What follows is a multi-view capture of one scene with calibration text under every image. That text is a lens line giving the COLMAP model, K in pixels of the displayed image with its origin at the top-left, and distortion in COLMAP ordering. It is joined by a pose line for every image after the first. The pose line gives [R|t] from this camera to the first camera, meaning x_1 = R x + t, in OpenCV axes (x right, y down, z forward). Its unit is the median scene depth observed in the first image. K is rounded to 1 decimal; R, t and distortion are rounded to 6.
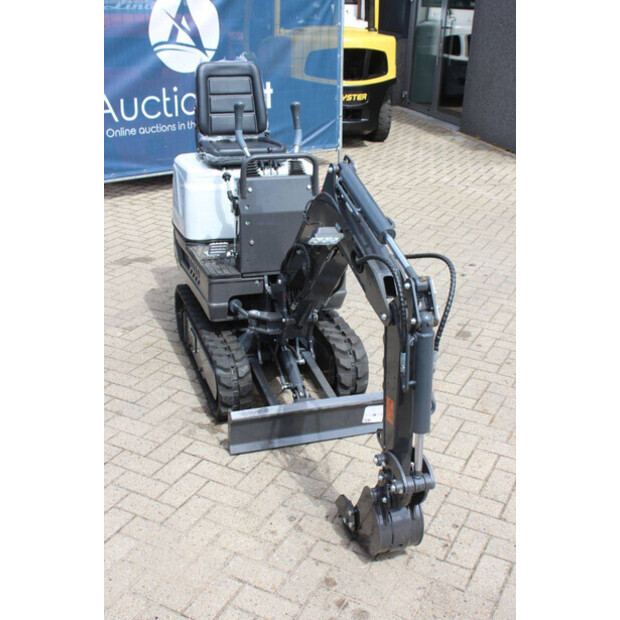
lens RADIAL K [[718.3, 0, 310.0], [0, 718.3, 310.0], [0, 0, 1]] dist [0.019768, 0.035140]
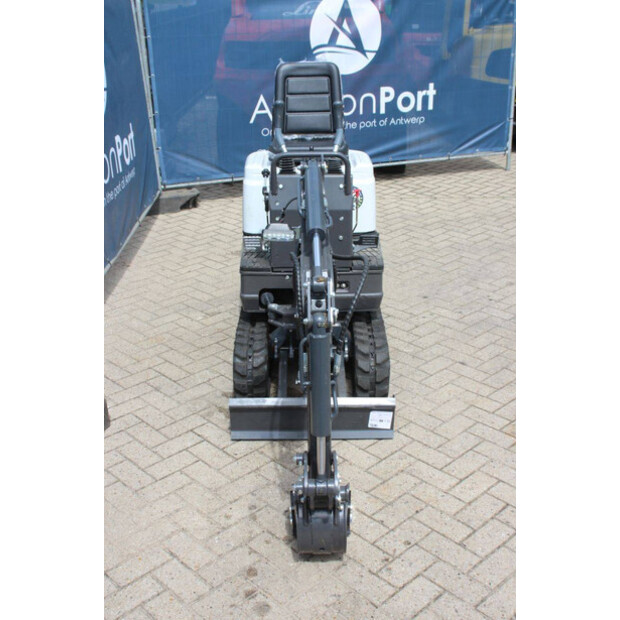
lens RADIAL K [[717.1, 0, 310.0], [0, 717.1, 310.0], [0, 0, 1]] dist [0.016181, 0.040918]
pose [[0.955009, 0.088212, -0.283154, 0.256730], [-0.088881, 0.995987, 0.010511, -0.006009], [0.282944, 0.015129, 0.959017, 0.031899]]
